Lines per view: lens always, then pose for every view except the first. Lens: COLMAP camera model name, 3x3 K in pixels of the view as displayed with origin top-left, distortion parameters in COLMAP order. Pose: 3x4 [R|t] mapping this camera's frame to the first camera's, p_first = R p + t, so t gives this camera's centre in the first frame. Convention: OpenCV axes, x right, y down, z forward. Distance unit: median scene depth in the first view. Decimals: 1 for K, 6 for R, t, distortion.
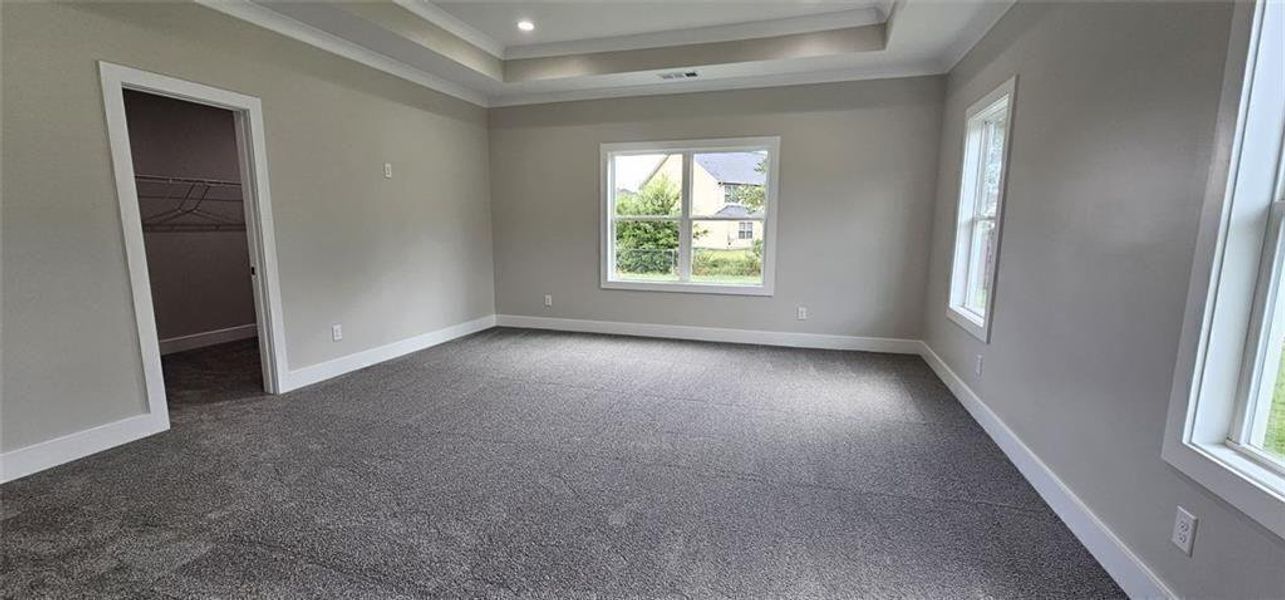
lens RADIAL K [[523.5, 0, 638.2], [0, 523.5, 307.2], [0, 0, 1]] dist [0.009428, -0.008232]
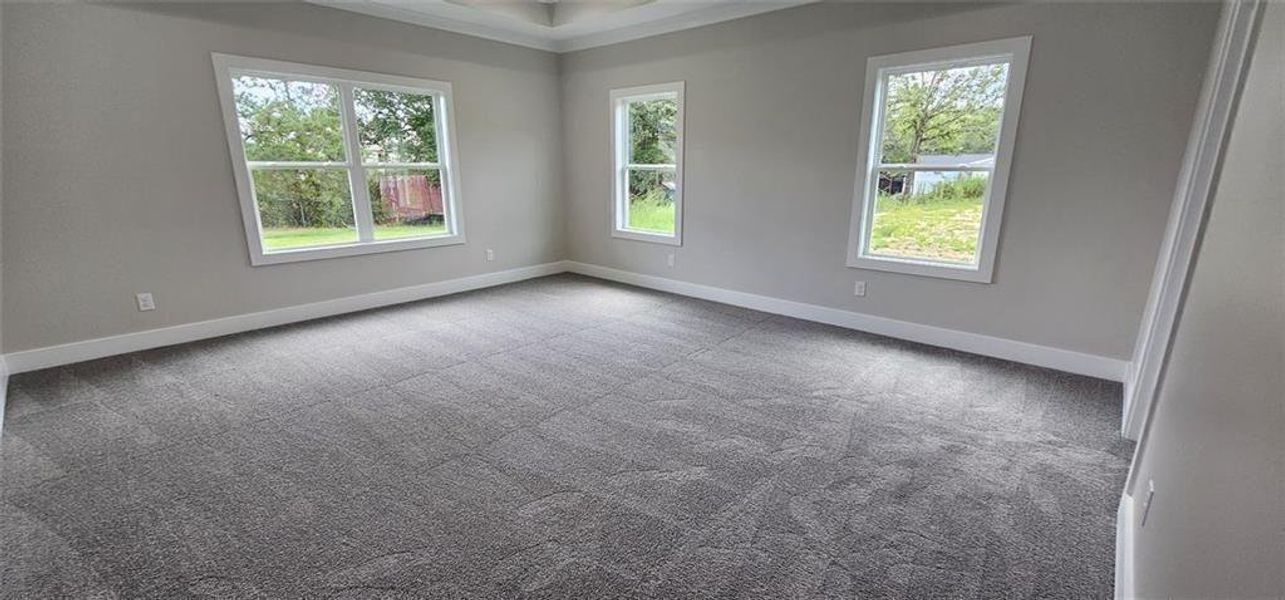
lens RADIAL K [[523.5, 0, 638.2], [0, 523.5, 307.2], [0, 0, 1]] dist [0.009428, -0.008232]
pose [[0.420167, -0.234414, 0.876647, -0.630775], [0.145525, 0.970962, 0.189885, -0.054661], [-0.895702, 0.047790, 0.442079, 0.288611]]
